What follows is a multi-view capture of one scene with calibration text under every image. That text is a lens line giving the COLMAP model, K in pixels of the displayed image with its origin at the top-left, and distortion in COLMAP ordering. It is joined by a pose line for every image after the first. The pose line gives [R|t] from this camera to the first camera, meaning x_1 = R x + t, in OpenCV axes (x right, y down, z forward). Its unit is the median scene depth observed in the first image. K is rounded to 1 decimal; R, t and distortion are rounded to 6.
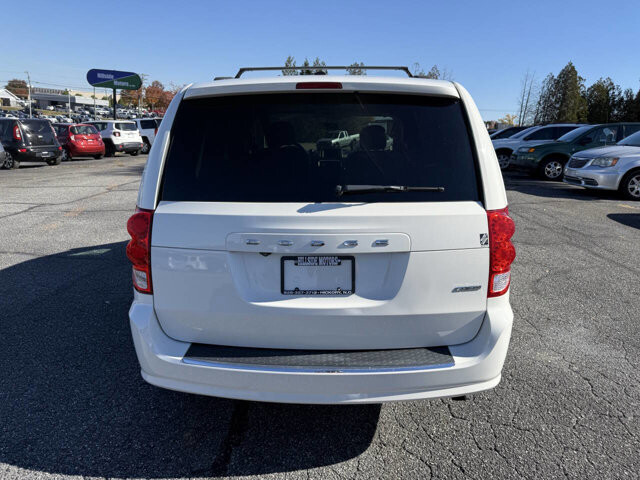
lens RADIAL K [[488.4, 0, 308.5], [0, 488.4, 241.9], [0, 0, 1]] dist [0.004846, -0.000077]
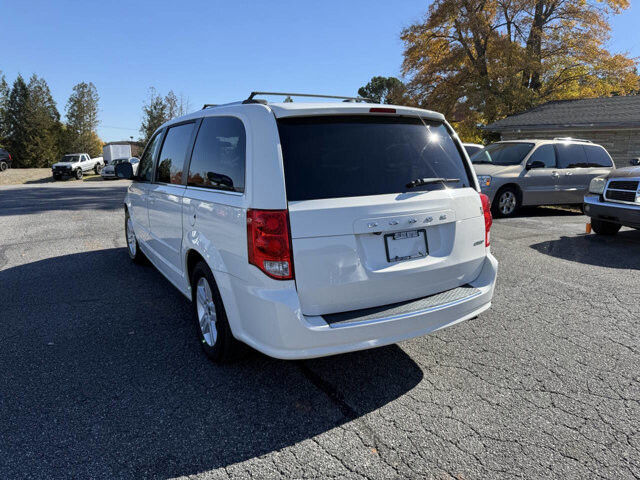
lens RADIAL K [[502.3, 0, 320.0], [0, 502.3, 240.0], [0, 0, 1]] dist [0.030265, 0.000022]
pose [[0.824146, -0.108002, 0.555984, -0.957405], [0.138856, 0.990221, -0.013476, 0.037611], [-0.549092, 0.088308, 0.831084, -0.054469]]
